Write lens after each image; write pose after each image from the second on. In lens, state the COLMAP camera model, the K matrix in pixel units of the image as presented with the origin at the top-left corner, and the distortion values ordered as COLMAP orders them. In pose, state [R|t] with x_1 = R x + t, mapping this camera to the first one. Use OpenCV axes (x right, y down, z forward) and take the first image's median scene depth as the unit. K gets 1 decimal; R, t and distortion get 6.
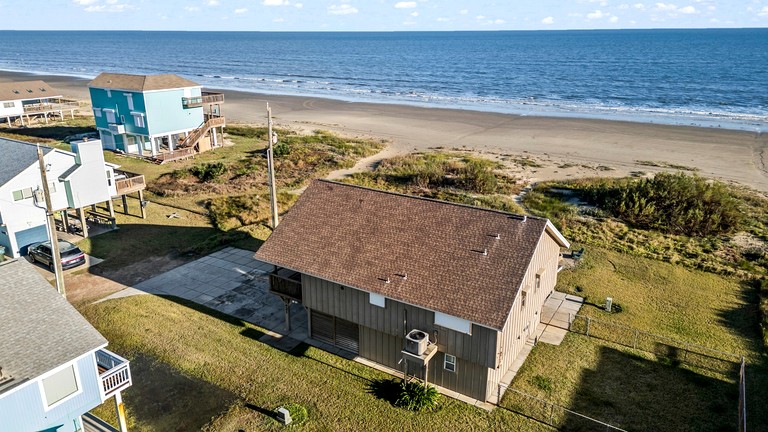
lens RADIAL K [[529.5, 0, 384.0], [0, 529.5, 216.0], [0, 0, 1]] dist [0.082217, -0.085549]
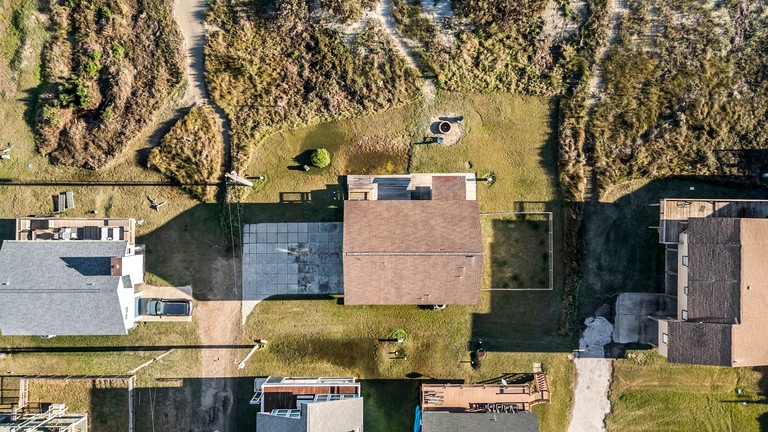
lens RADIAL K [[556.3, 0, 385.2], [0, 556.3, 220.4], [0, 0, 1]] dist [0.092874, -0.103425]
pose [[0.848900, -0.528019, 0.023774, -0.004138], [0.153154, 0.288779, 0.945067, -1.349303], [-0.505879, -0.798626, 0.326012, 0.359701]]
